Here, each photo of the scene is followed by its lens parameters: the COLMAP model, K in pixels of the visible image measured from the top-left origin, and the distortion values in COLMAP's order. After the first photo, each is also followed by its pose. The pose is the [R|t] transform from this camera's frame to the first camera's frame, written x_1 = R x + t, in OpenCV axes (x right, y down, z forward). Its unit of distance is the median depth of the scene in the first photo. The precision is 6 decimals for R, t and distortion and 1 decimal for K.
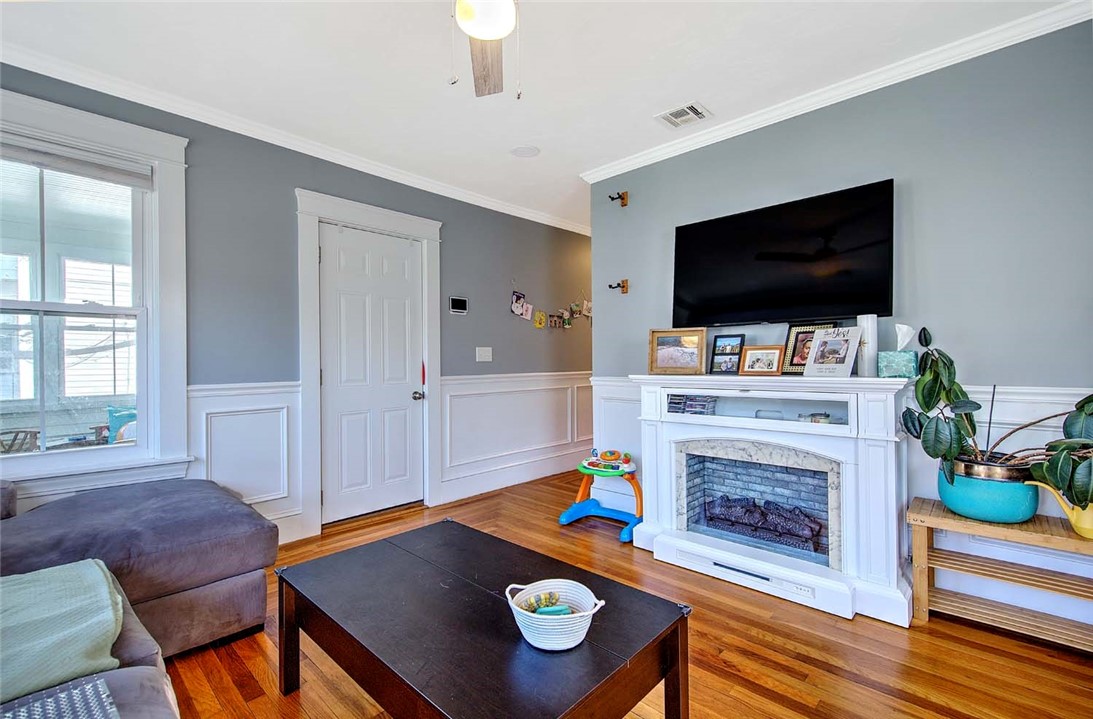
lens RADIAL K [[493.0, 0, 549.7], [0, 493.0, 359.9], [0, 0, 1]] dist [0.005229, -0.000169]
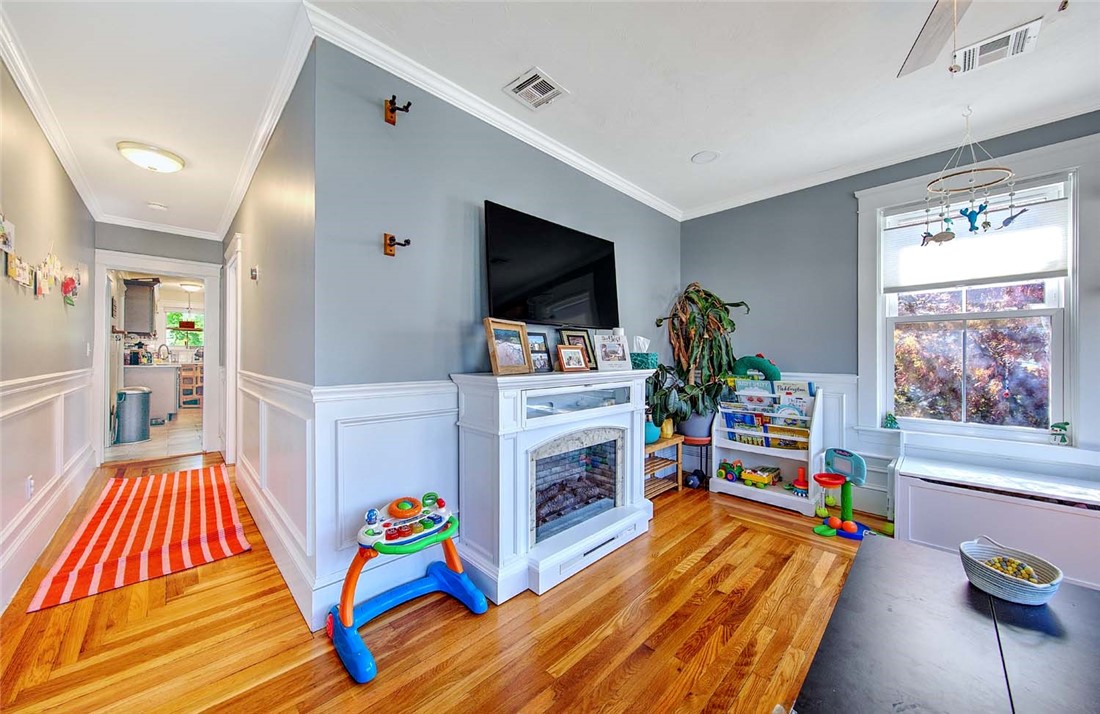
lens RADIAL K [[388.7, 0, 554.4], [0, 388.7, 357.2], [0, 0, 1]] dist [-0.001616, -0.000014]
pose [[0.028879, 0.003353, 0.999577, -0.483223], [-0.004519, 0.999985, -0.003223, 0.001979], [-0.999573, -0.004424, 0.028894, 1.040421]]
